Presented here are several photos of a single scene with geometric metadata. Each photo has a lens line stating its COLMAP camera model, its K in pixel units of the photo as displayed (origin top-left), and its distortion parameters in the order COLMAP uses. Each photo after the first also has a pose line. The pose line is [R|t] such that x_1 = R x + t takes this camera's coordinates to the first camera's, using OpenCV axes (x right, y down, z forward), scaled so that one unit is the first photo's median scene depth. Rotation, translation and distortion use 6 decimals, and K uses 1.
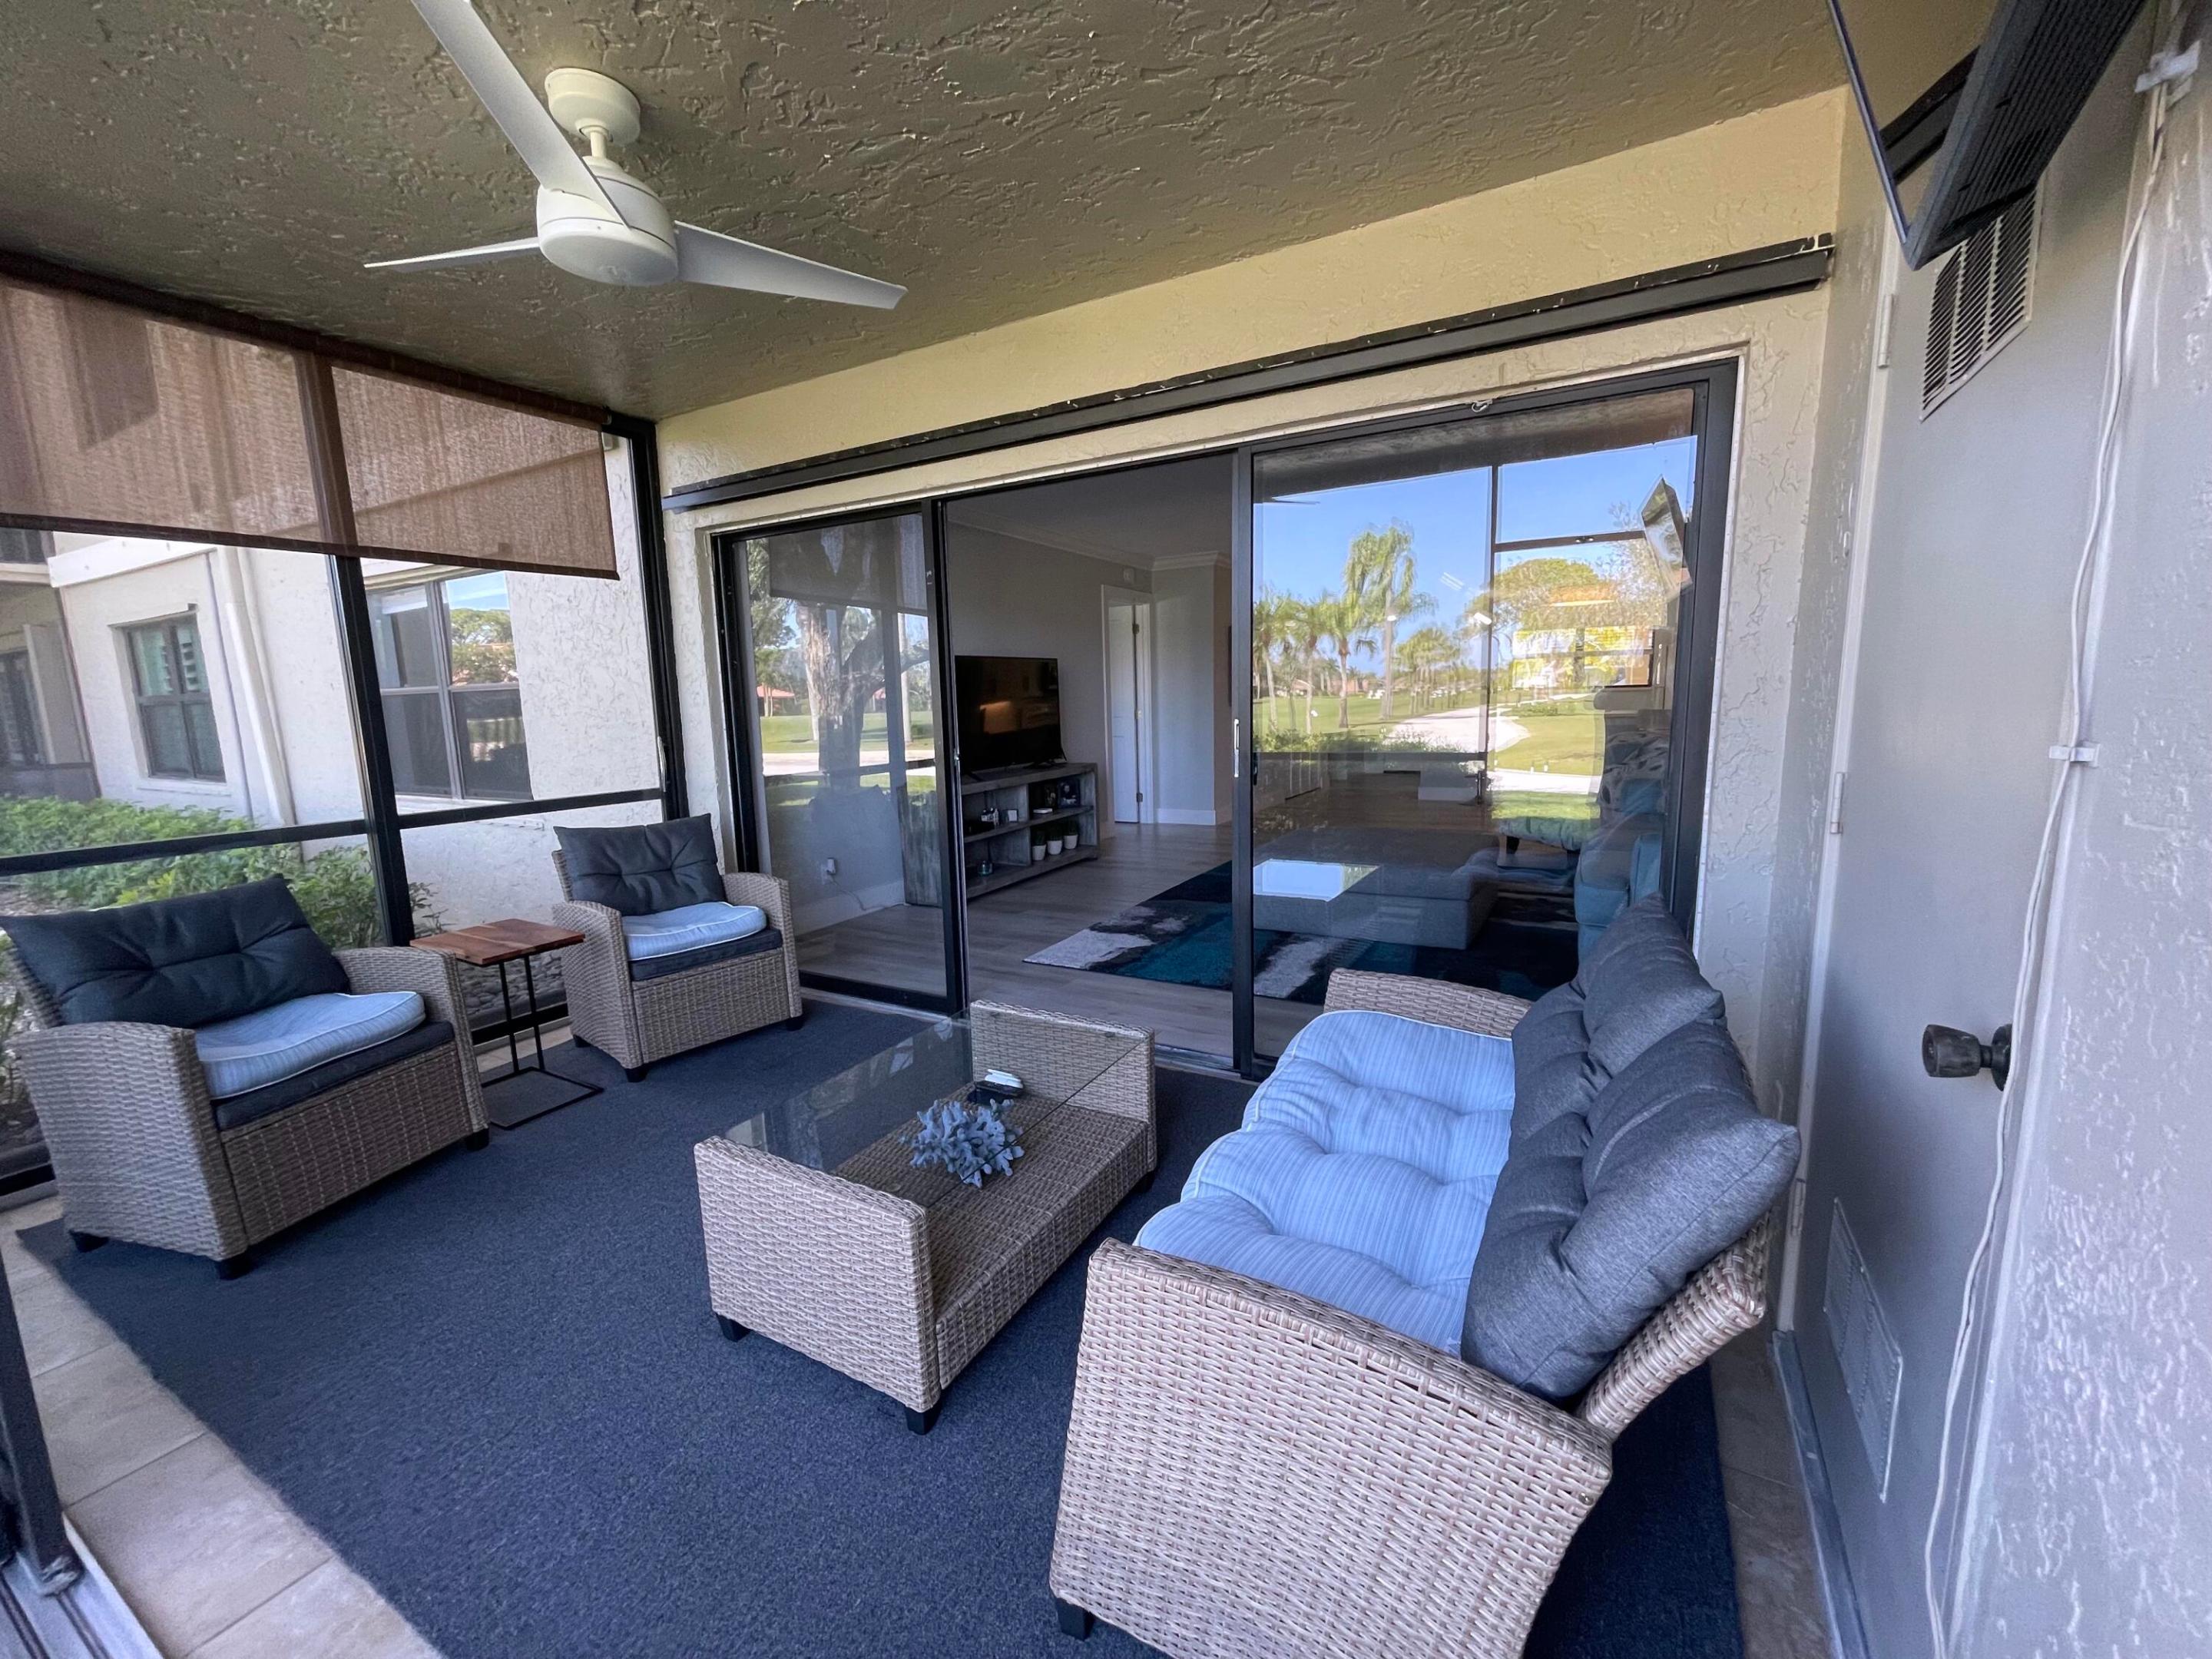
lens RADIAL K [[893.6, 0, 1100.7], [0, 893.6, 834.9], [0, 0, 1]] dist [0.001015, -0.000088]
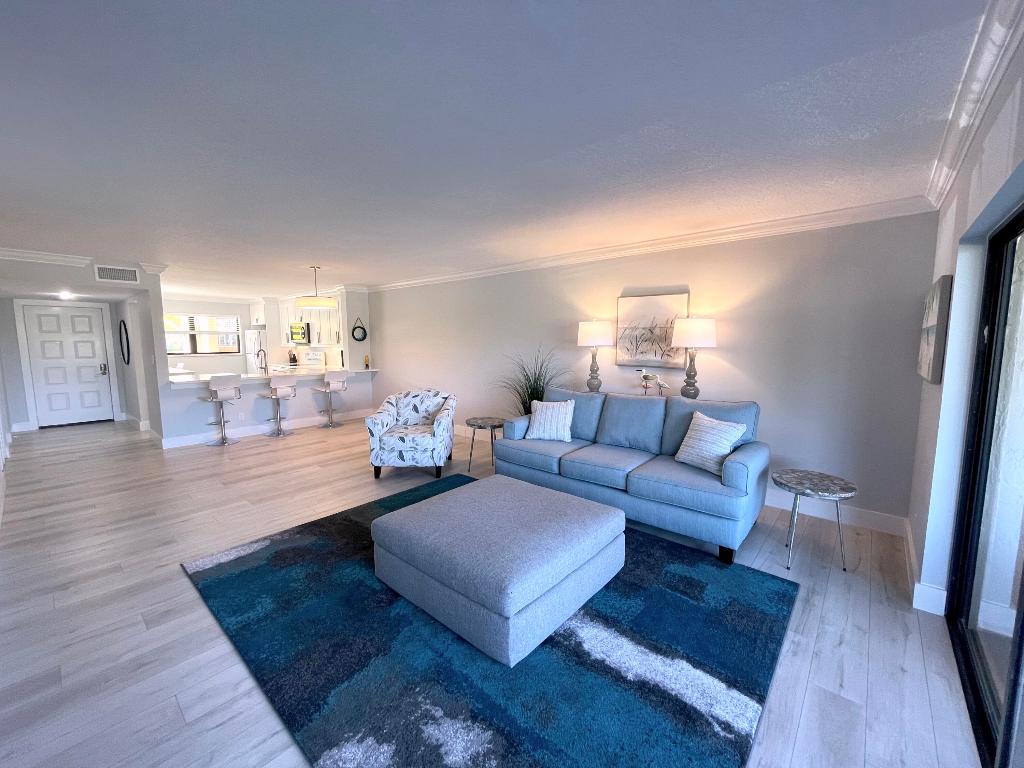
lens RADIAL K [[418.4, 0, 511.2], [0, 418.4, 386.6], [0, 0, 1]] dist [-0.000148, 0.000062]
pose [[0.197685, -0.079545, 0.977033, -0.157102], [0.146104, 0.987960, 0.050873, -0.134418], [-0.969316, 0.132692, 0.206927, 0.656488]]
